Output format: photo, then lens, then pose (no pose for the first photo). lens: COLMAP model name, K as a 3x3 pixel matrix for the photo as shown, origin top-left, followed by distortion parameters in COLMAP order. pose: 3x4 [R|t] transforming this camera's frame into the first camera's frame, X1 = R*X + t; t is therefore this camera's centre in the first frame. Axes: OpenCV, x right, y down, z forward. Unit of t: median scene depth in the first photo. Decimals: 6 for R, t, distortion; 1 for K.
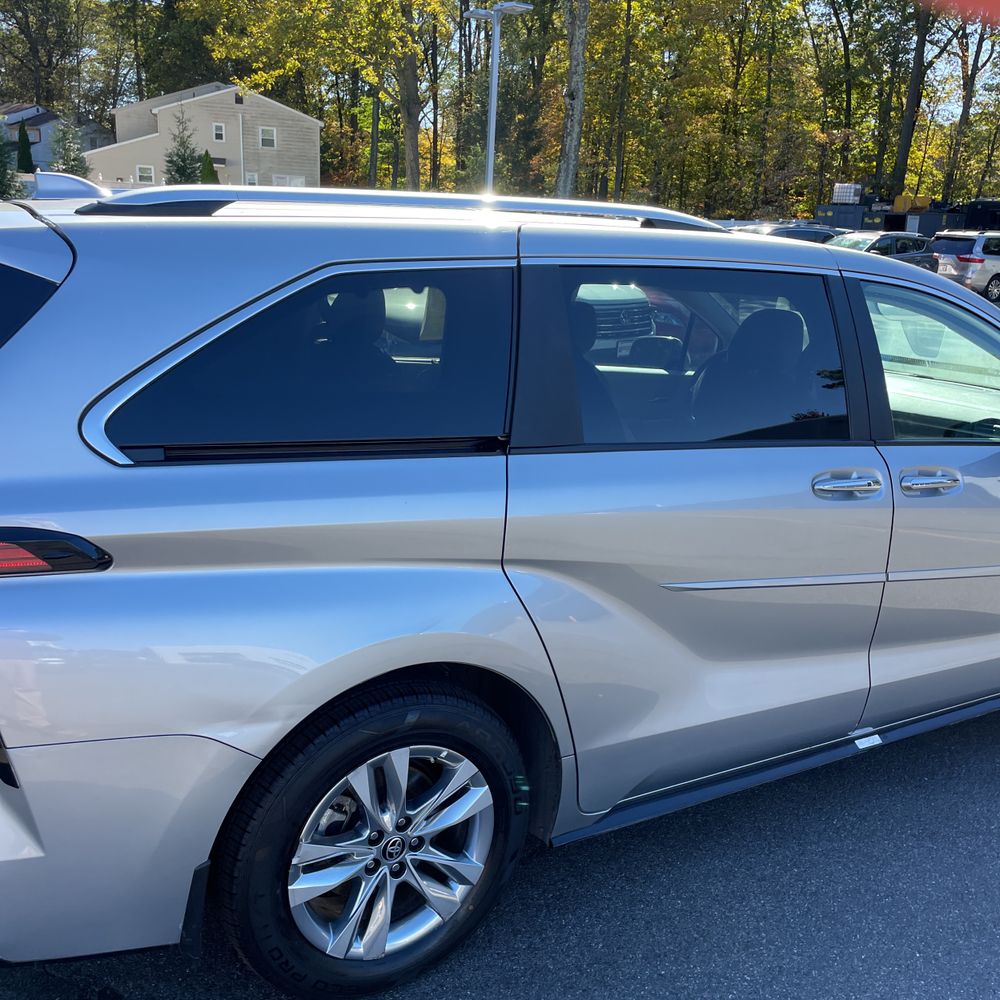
lens RADIAL K [[1003.4, 0, 514.8], [0, 1003.4, 498.0], [0, 0, 1]] dist [0.094444, -0.131064]
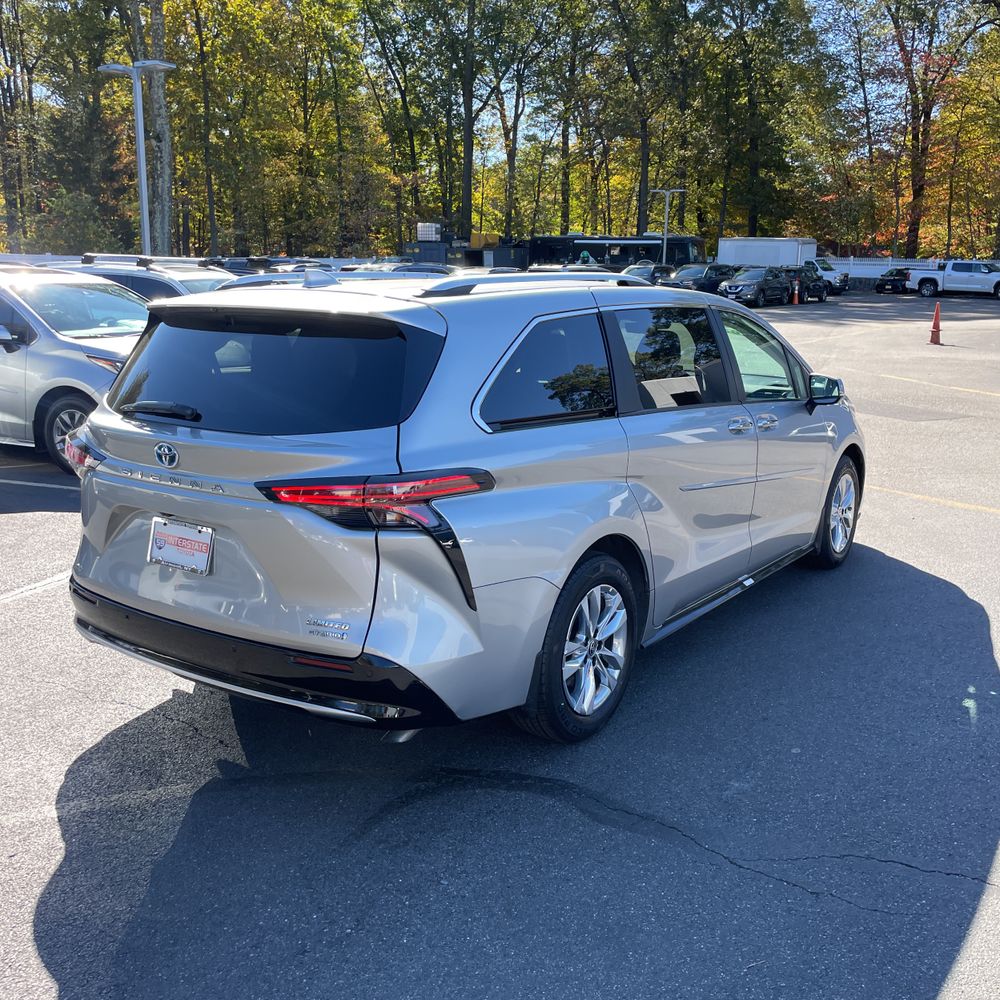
lens RADIAL K [[1007.1, 0, 510.9], [0, 1007.1, 486.7], [0, 0, 1]] dist [0.098873, -0.134432]
pose [[0.917348, -0.116399, 0.380688, -0.875281], [0.132949, 0.990971, -0.017368, 0.083535], [-0.375229, 0.066545, 0.924540, -0.569654]]
